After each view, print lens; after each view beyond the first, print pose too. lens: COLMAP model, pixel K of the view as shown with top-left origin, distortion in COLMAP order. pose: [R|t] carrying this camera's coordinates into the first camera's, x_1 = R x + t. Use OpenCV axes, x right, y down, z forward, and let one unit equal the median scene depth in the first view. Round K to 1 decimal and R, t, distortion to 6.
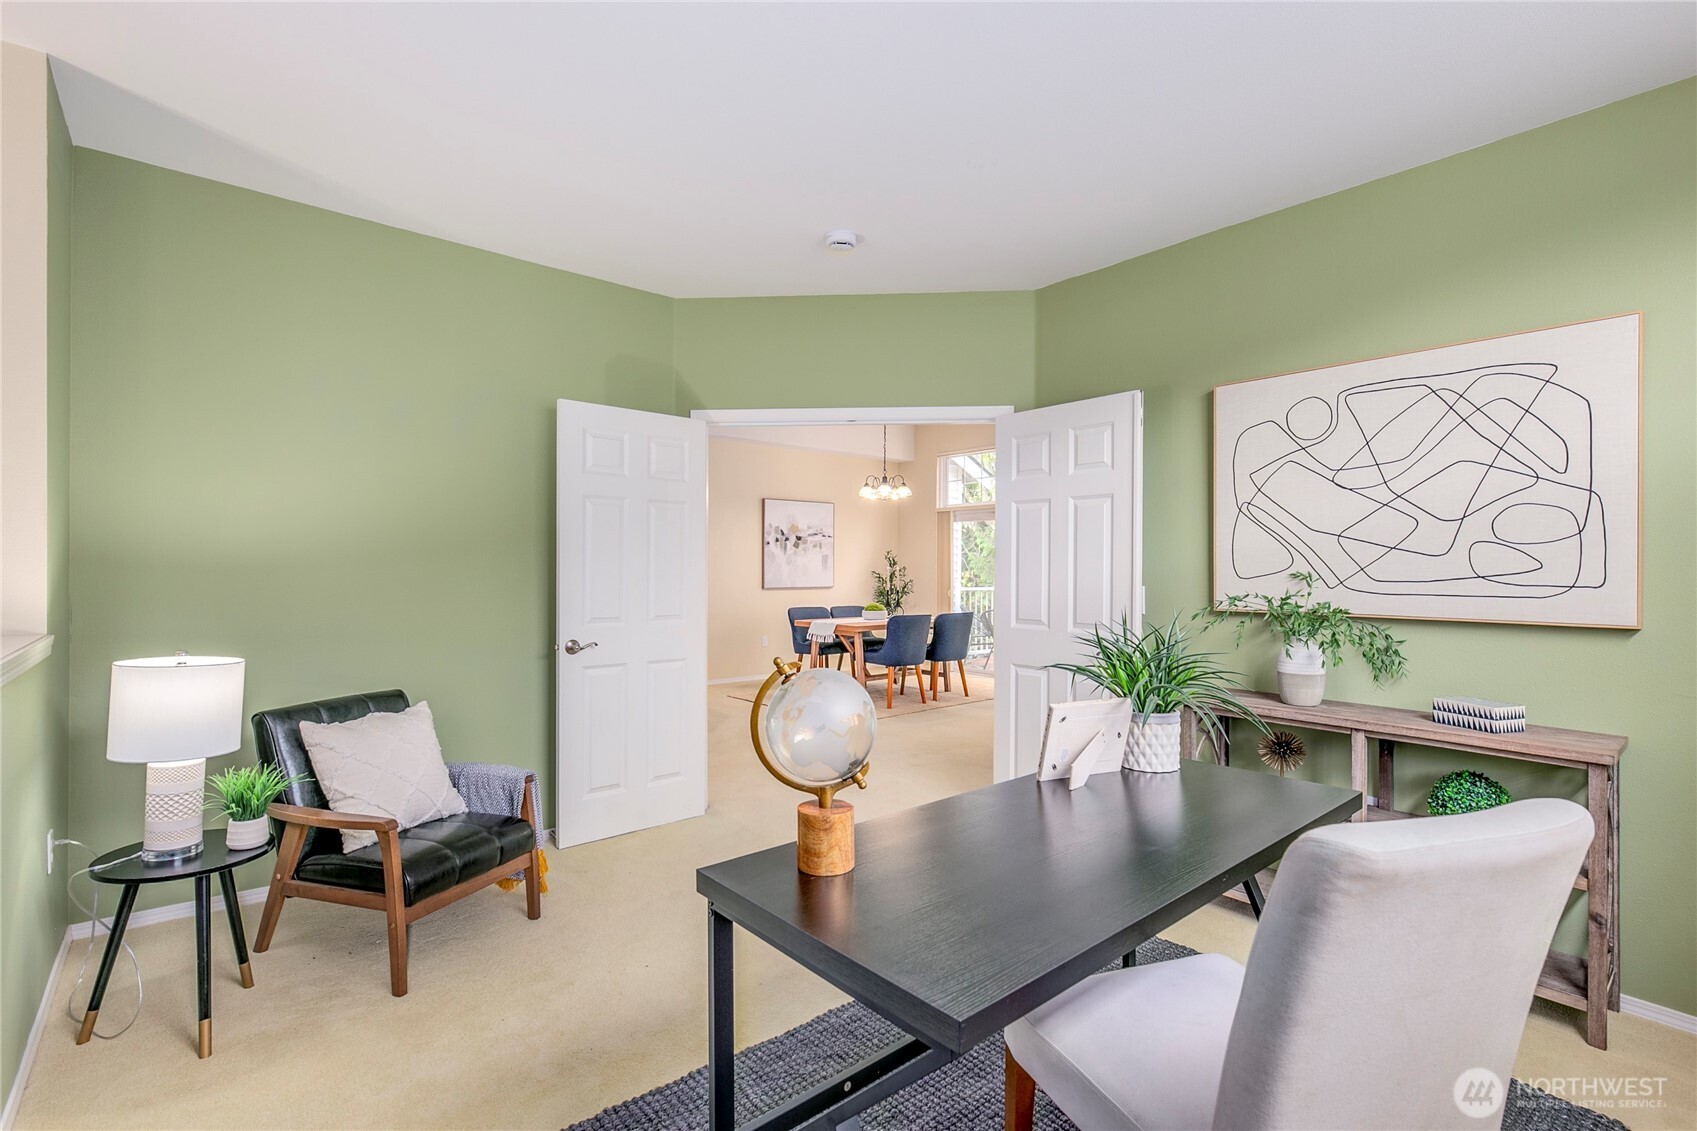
lens RADIAL K [[795.9, 0, 848.3], [0, 795.9, 564.2], [0, 0, 1]] dist [0.001376, 0.001037]
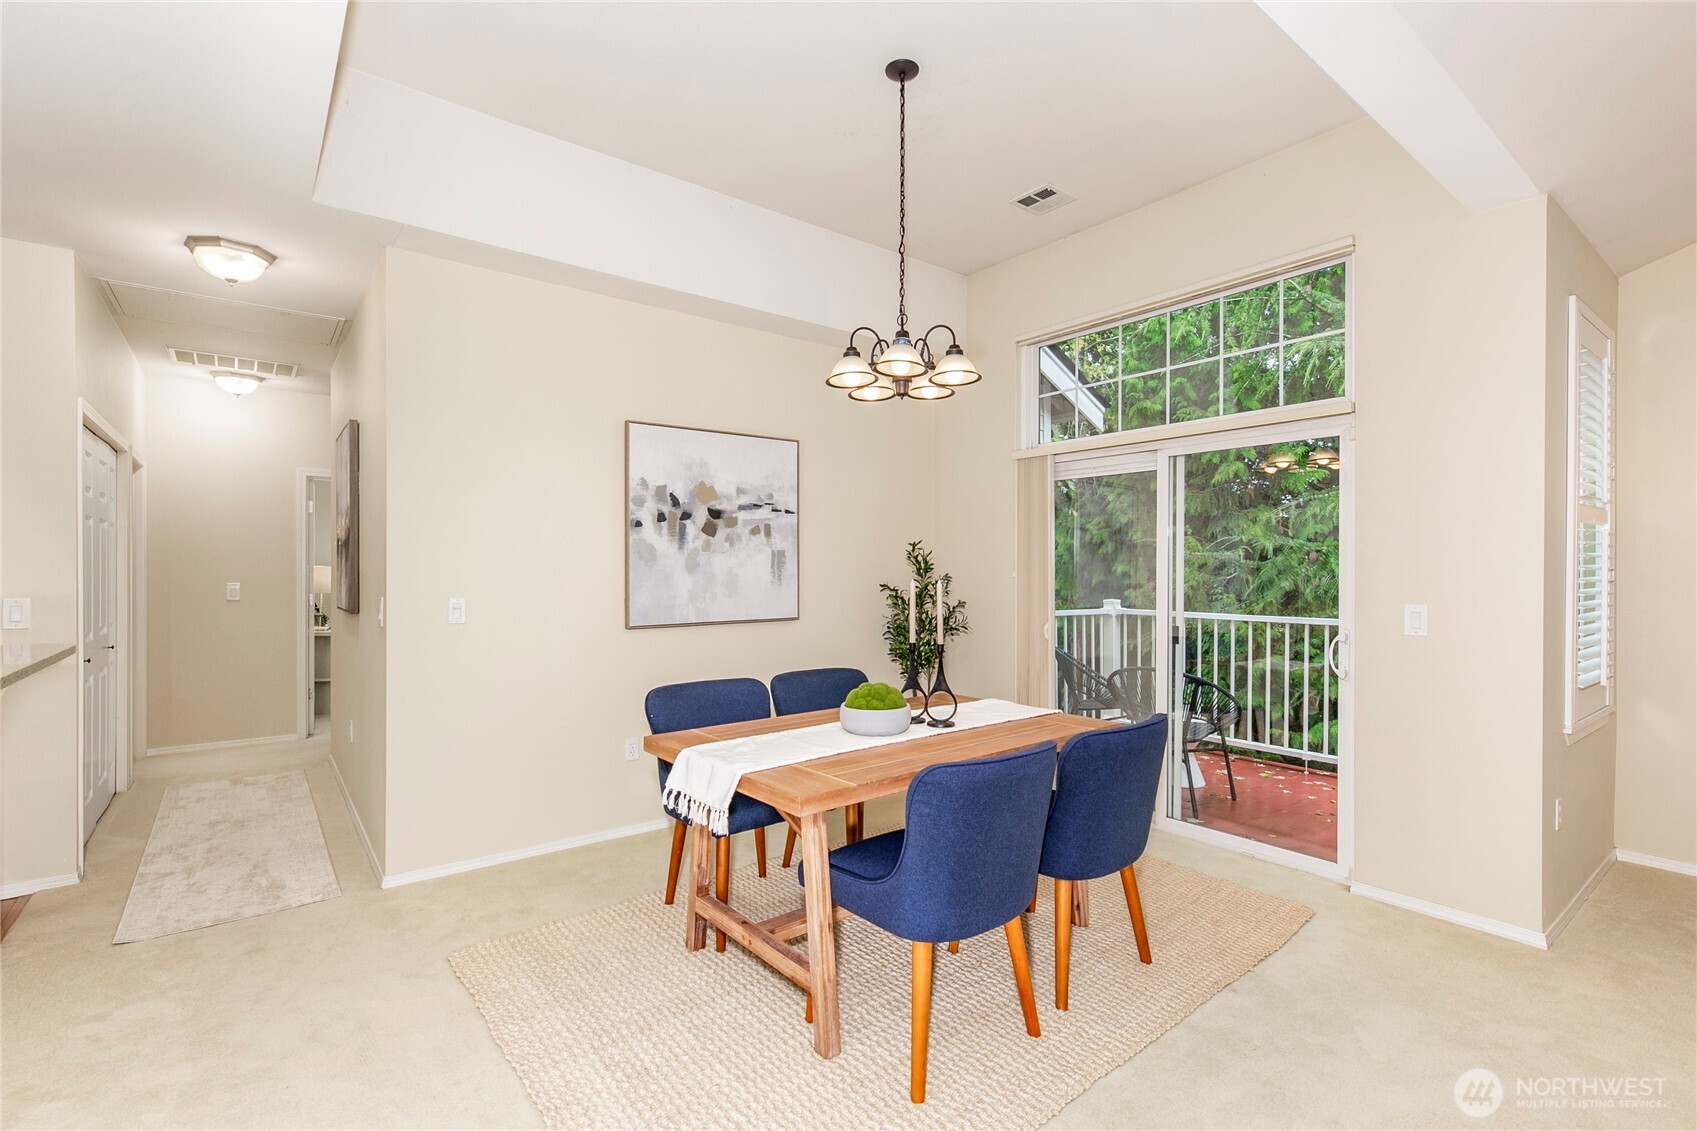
lens RADIAL K [[795.9, 0, 849.8], [0, 795.9, 568.5], [0, 0, 1]] dist [0.001376, 0.001037]
pose [[0.999433, -0.005524, -0.033220, 0.029011], [0.005652, 0.999977, 0.003767, -0.002830], [0.033198, -0.003953, 0.999441, 0.552359]]
